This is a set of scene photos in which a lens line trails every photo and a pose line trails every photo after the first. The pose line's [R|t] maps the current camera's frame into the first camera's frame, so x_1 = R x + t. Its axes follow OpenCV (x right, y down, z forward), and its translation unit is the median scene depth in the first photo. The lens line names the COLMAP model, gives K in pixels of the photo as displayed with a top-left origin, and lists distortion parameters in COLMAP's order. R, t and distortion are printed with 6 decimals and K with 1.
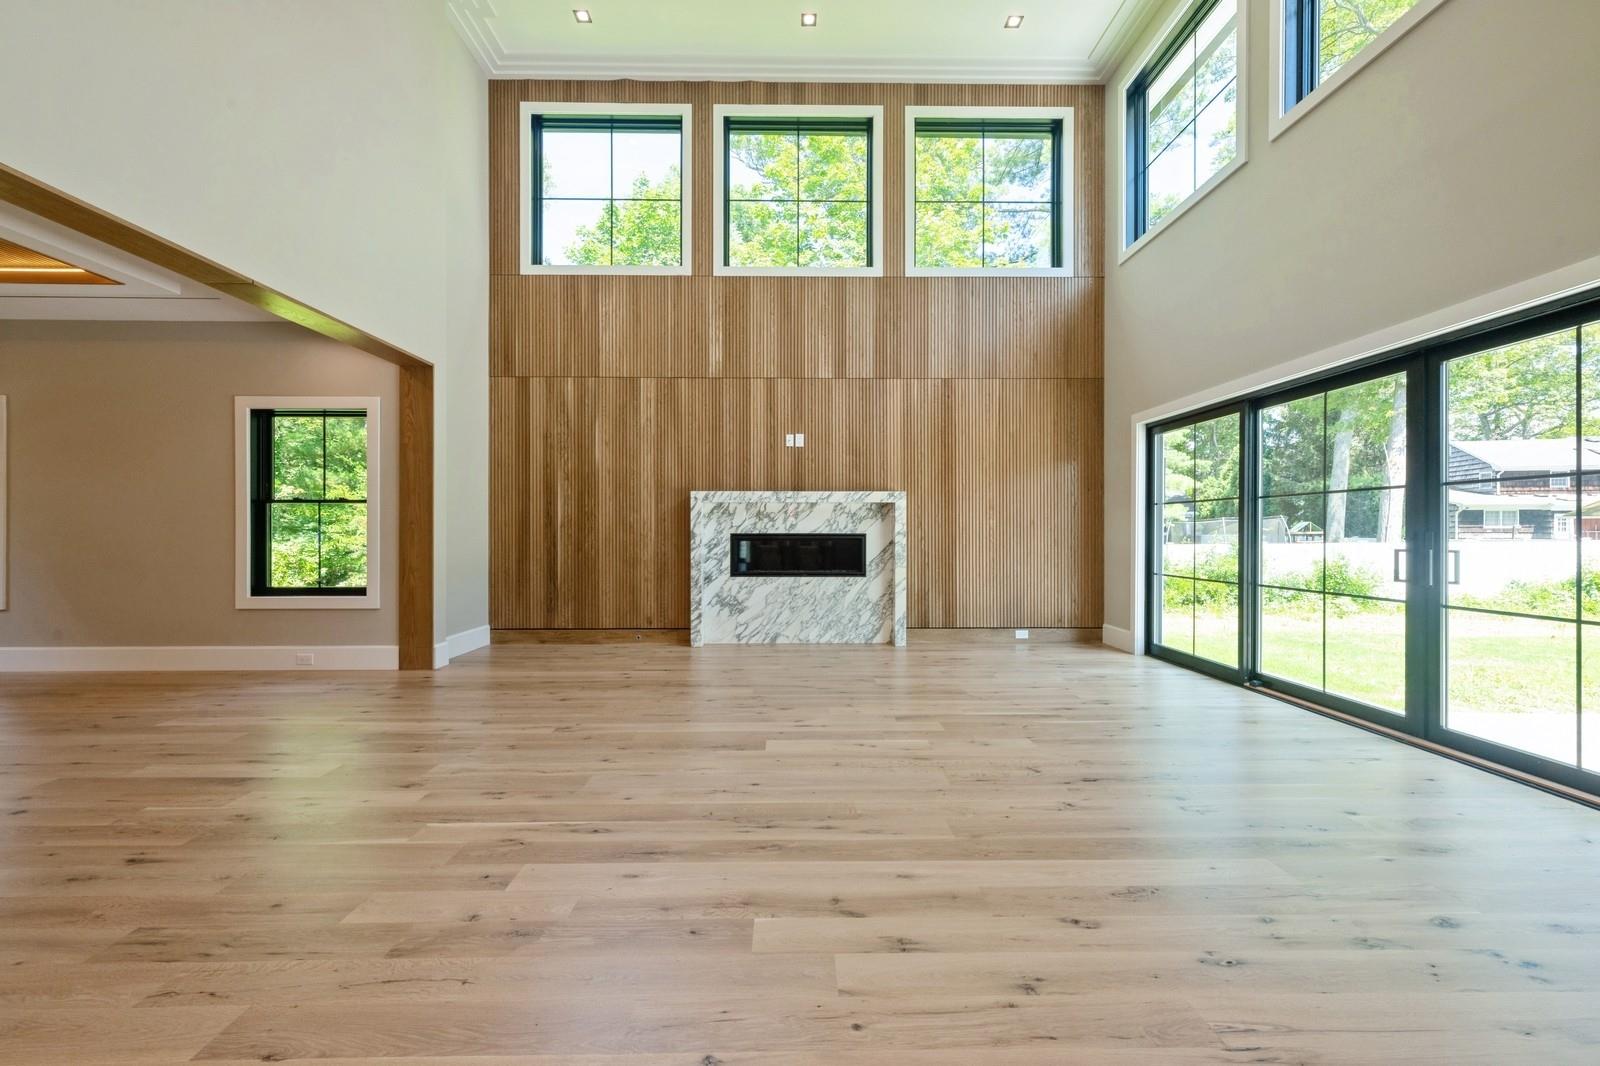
lens RADIAL K [[642.6, 0, 797.1], [0, 642.6, 535.3], [0, 0, 1]] dist [0.005959, 0.000483]
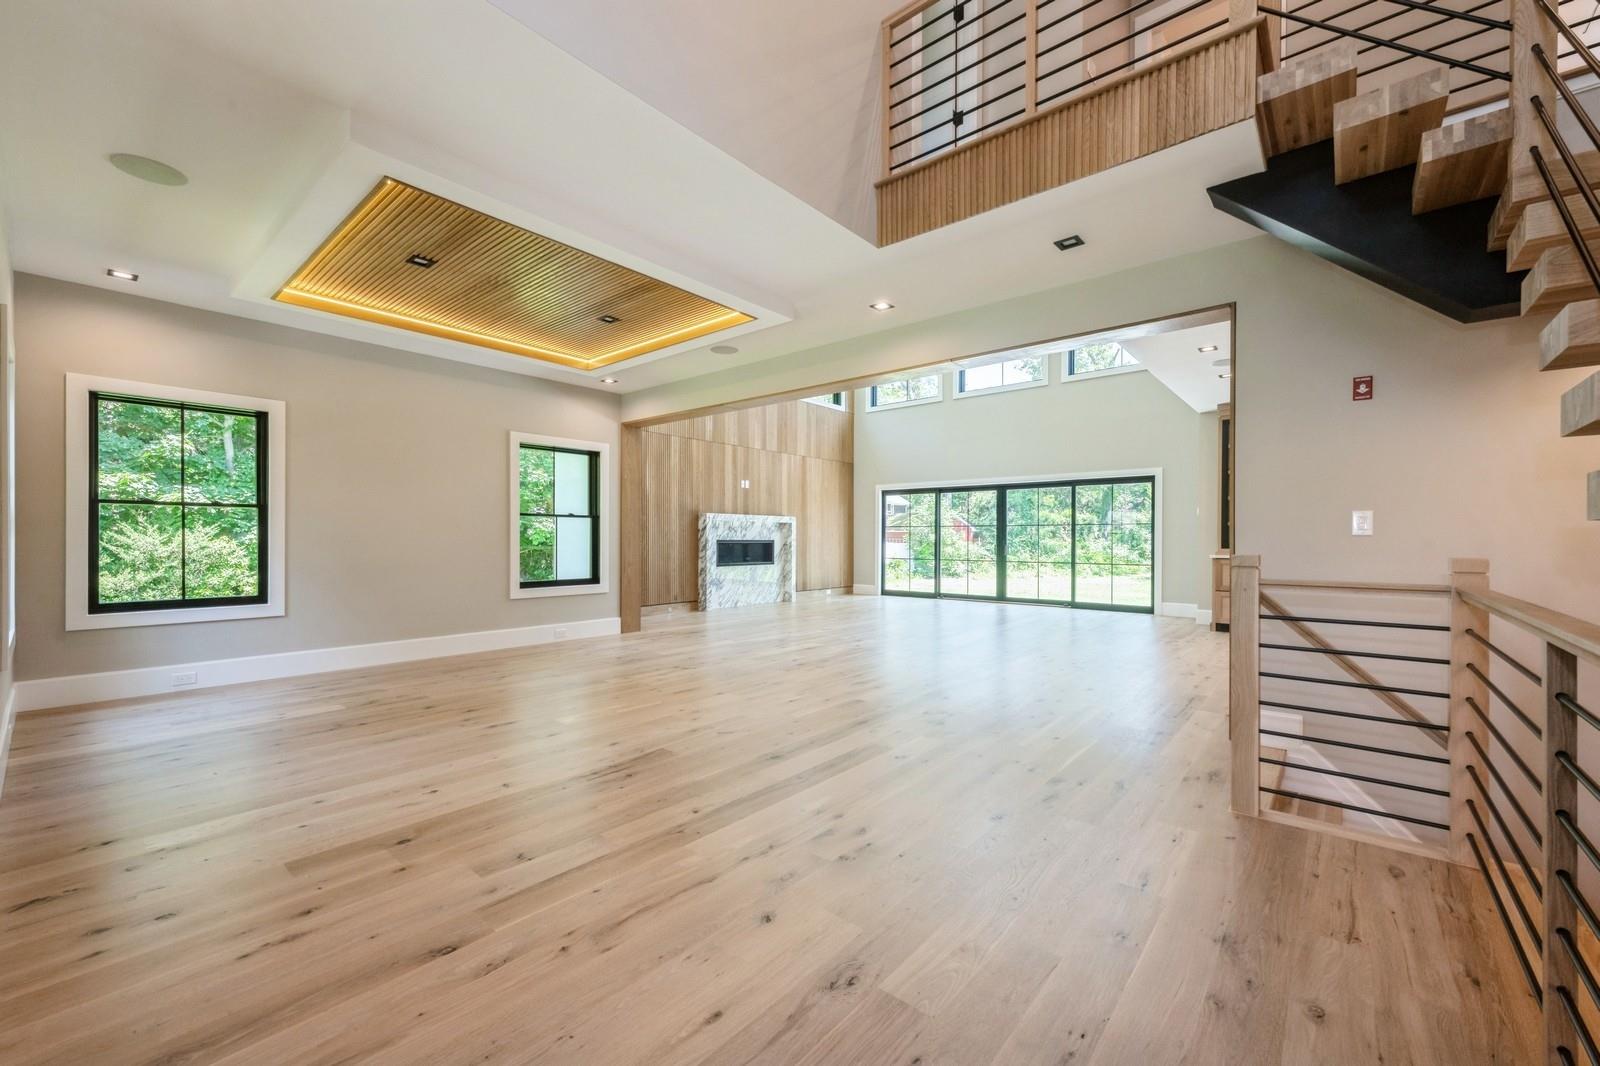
lens RADIAL K [[642.6, 0, 802.7], [0, 642.6, 542.4], [0, 0, 1]] dist [0.005959, 0.000483]
pose [[0.654436, -0.002823, 0.756112, -1.180272], [0.000522, 0.999994, 0.003282, -0.001578], [-0.756117, -0.001753, 0.654434, -0.212474]]
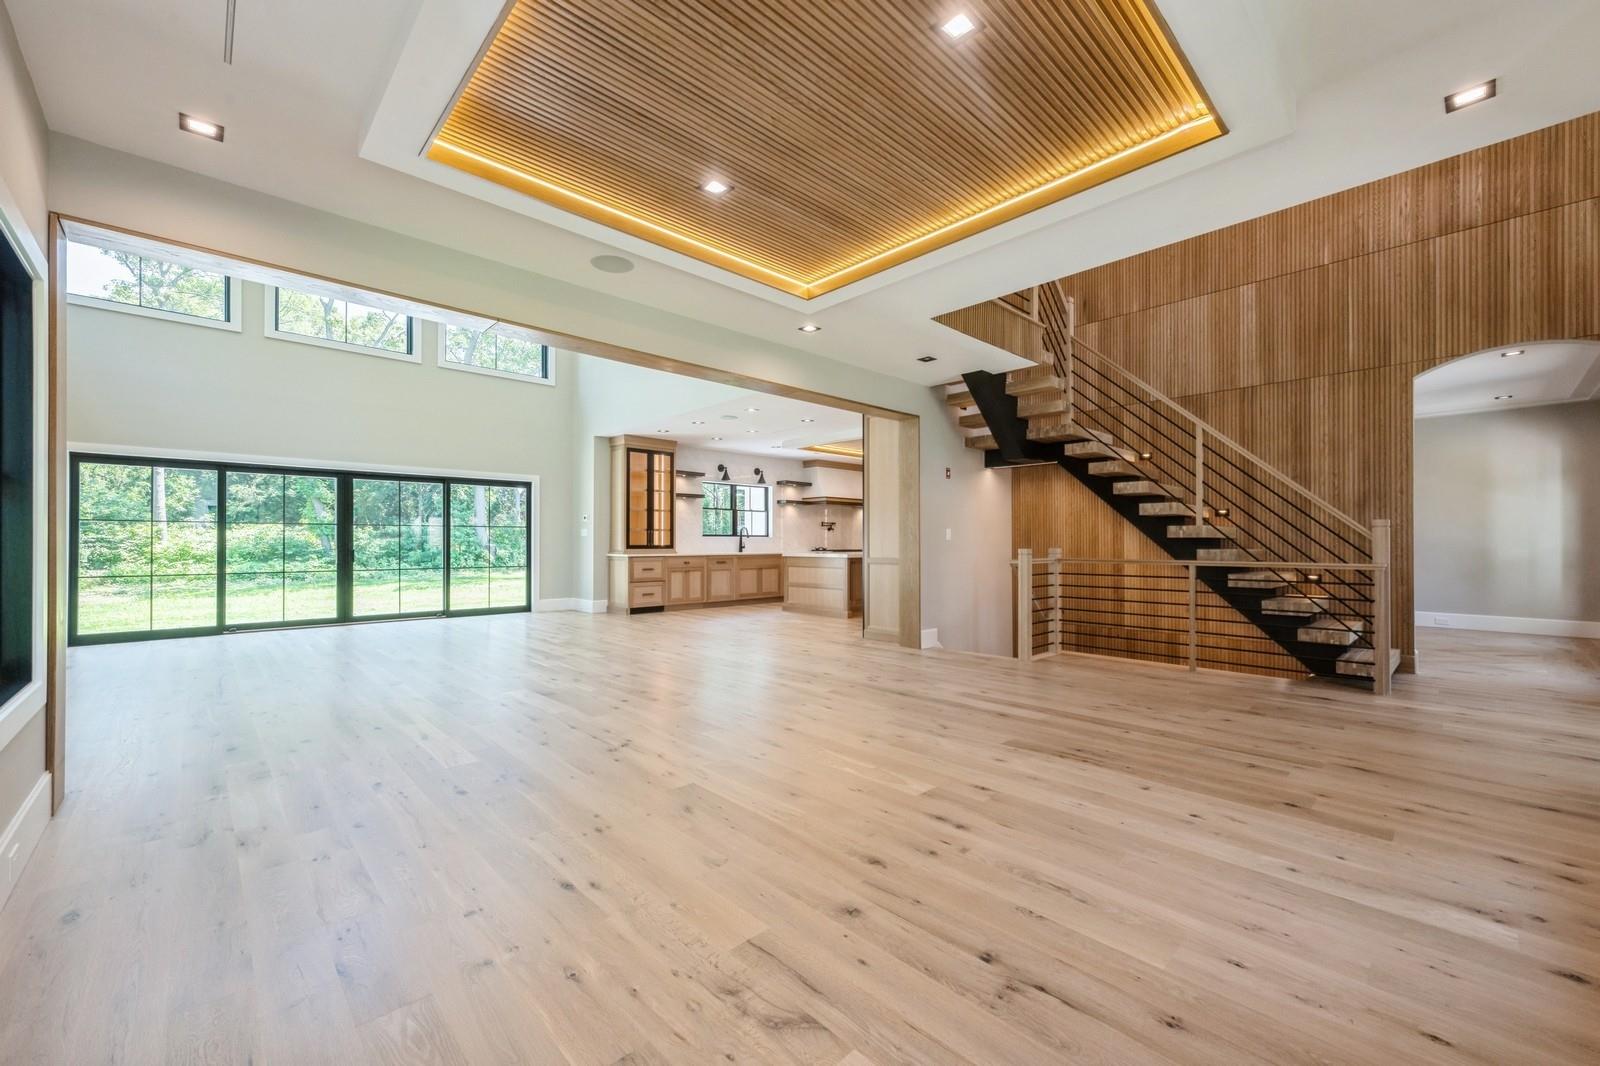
lens RADIAL K [[642.6, 0, 800.7], [0, 642.6, 541.5], [0, 0, 1]] dist [0.005959, 0.000483]
pose [[-0.689941, -0.000139, 0.723865, -1.134298], [0.002343, 0.999994, 0.002425, -0.005904], [-0.723862, 0.003369, -0.689937, 0.775245]]
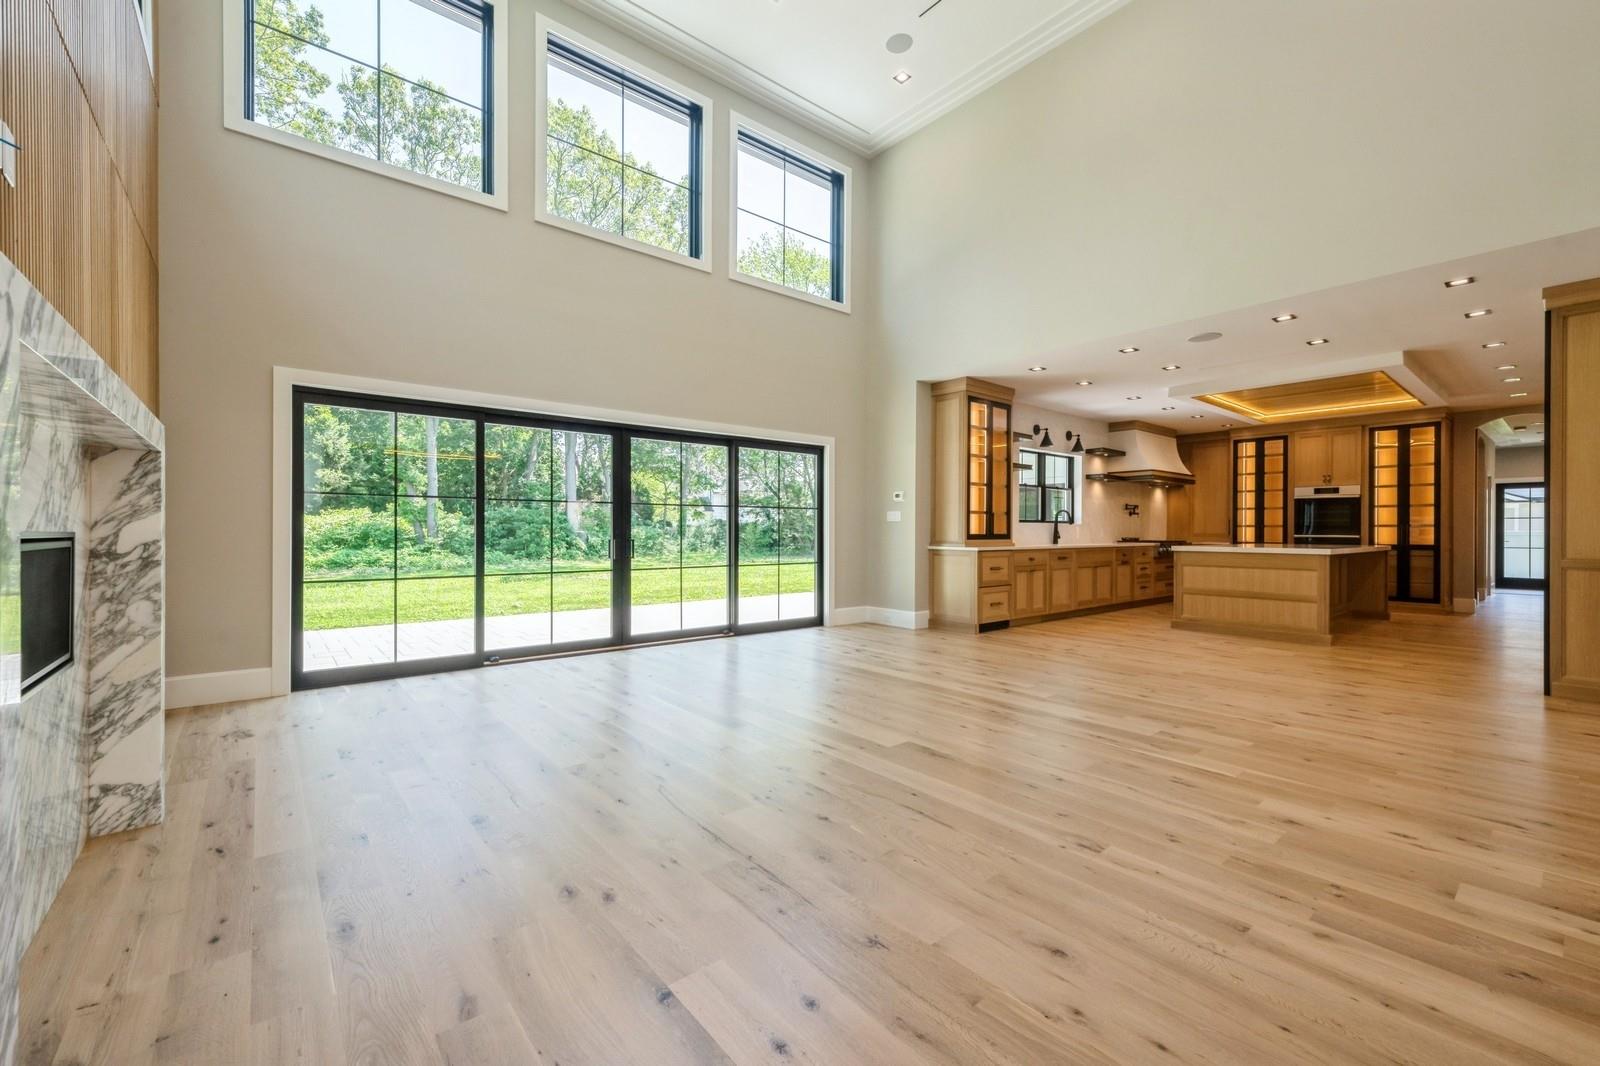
lens RADIAL K [[642.6, 0, 798.6], [0, 642.6, 546.2], [0, 0, 1]] dist [0.005959, 0.000483]
pose [[-0.629772, -0.021735, 0.776476, -0.382802], [0.001016, 0.999585, 0.028804, -0.006048], [-0.776780, 0.018929, -0.629488, 0.925744]]
